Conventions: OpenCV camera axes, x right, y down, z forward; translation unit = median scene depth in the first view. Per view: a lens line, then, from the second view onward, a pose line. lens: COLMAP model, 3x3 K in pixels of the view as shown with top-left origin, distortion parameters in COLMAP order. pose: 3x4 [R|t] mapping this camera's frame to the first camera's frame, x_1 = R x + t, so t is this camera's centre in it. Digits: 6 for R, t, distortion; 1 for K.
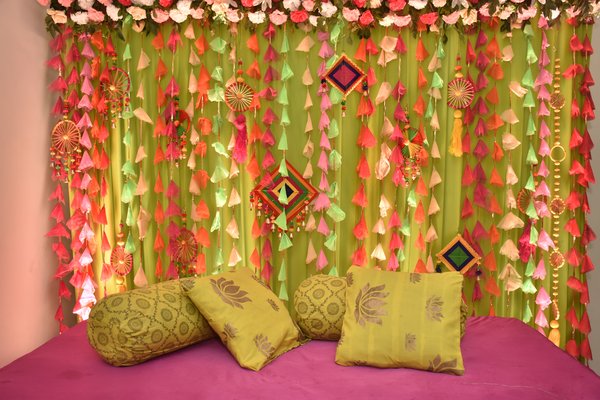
lens RADIAL K [[524.8, 0, 292.1], [0, 524.8, 210.5], [0, 0, 1]] dist [-0.066544, 0.042721]
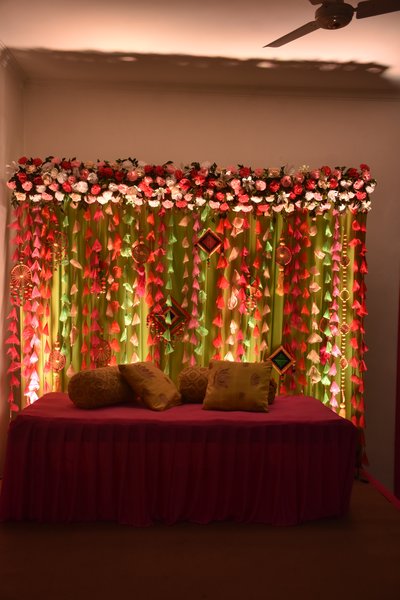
lens RADIAL K [[648.0, 0, 193.6], [0, 648.0, 302.9], [0, 0, 1]] dist [0.023206, 0.000000]
pose [[0.996526, 0.021814, 0.080378, -0.098212], [-0.017366, 0.998301, -0.055626, 0.029230], [-0.081455, 0.054037, 0.995211, -0.909480]]
